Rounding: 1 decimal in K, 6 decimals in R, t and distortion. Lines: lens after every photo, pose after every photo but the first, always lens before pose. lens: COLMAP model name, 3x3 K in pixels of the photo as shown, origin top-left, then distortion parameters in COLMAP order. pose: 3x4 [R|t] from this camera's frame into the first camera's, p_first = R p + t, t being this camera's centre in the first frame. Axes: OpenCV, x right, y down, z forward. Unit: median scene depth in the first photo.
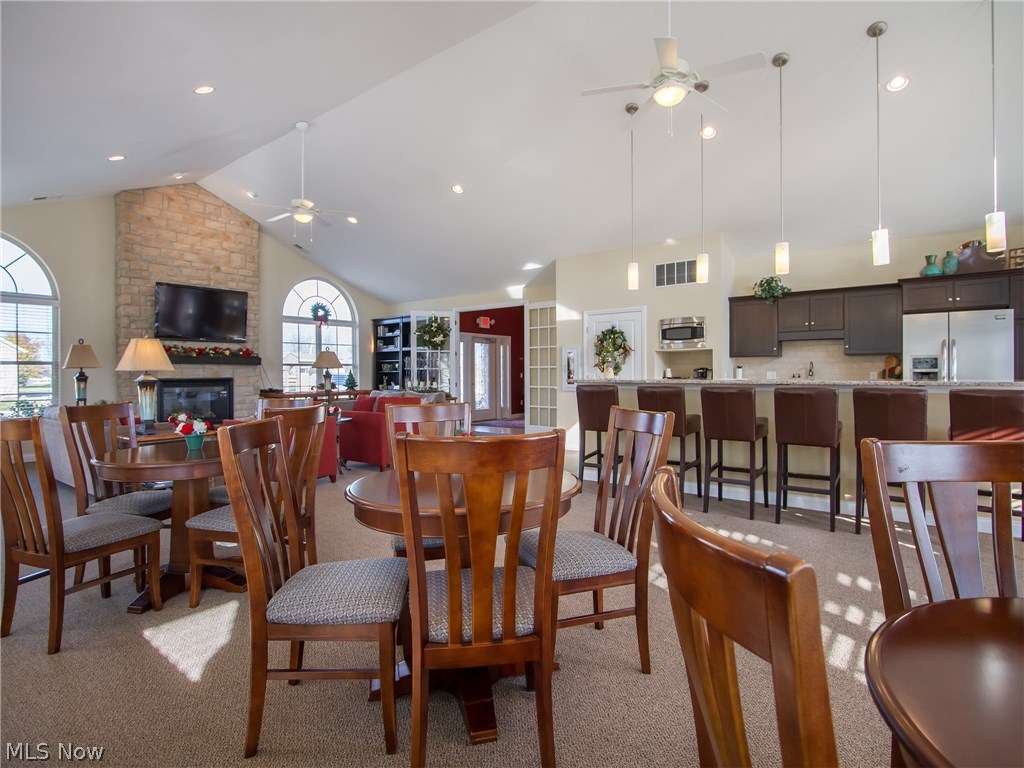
lens RADIAL K [[504.6, 0, 512.0], [0, 504.6, 384.0], [0, 0, 1]] dist [0.000738, 0.000250]
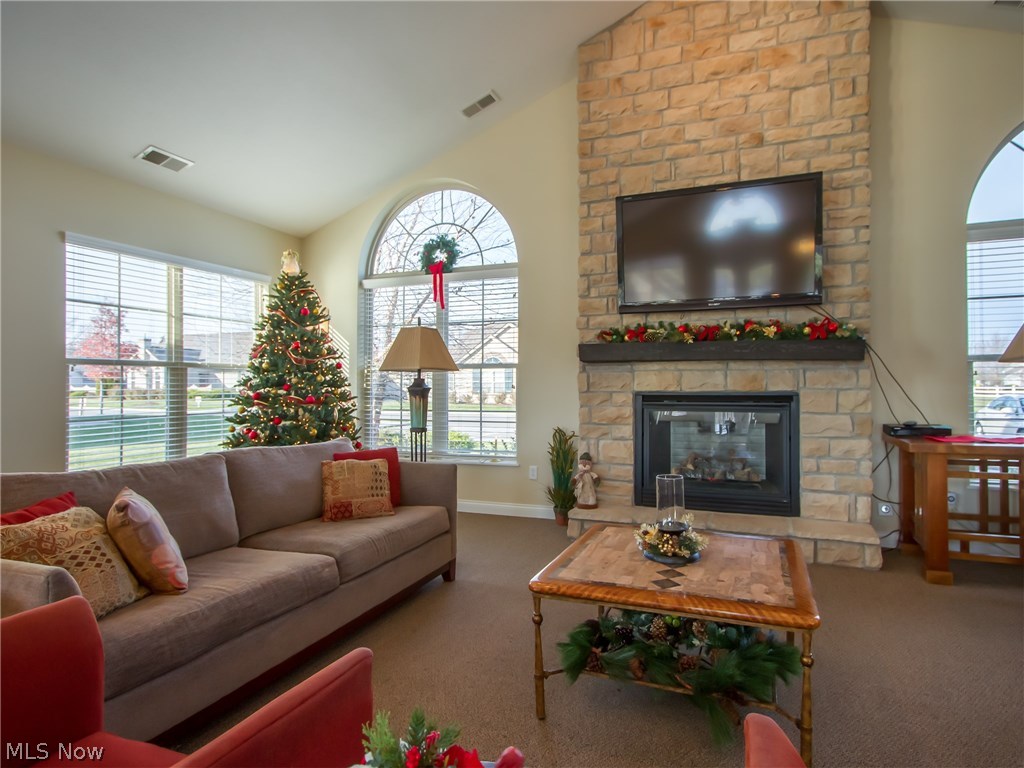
lens RADIAL K [[616.9, 0, 510.6], [0, 616.9, 377.7], [0, 0, 1]] dist [0.000301, 0.000616]
pose [[0.234878, -0.004731, -0.972013, -0.122830], [-0.021134, 0.999727, -0.009973, -0.014904], [0.971795, 0.022885, 0.234714, 0.683063]]
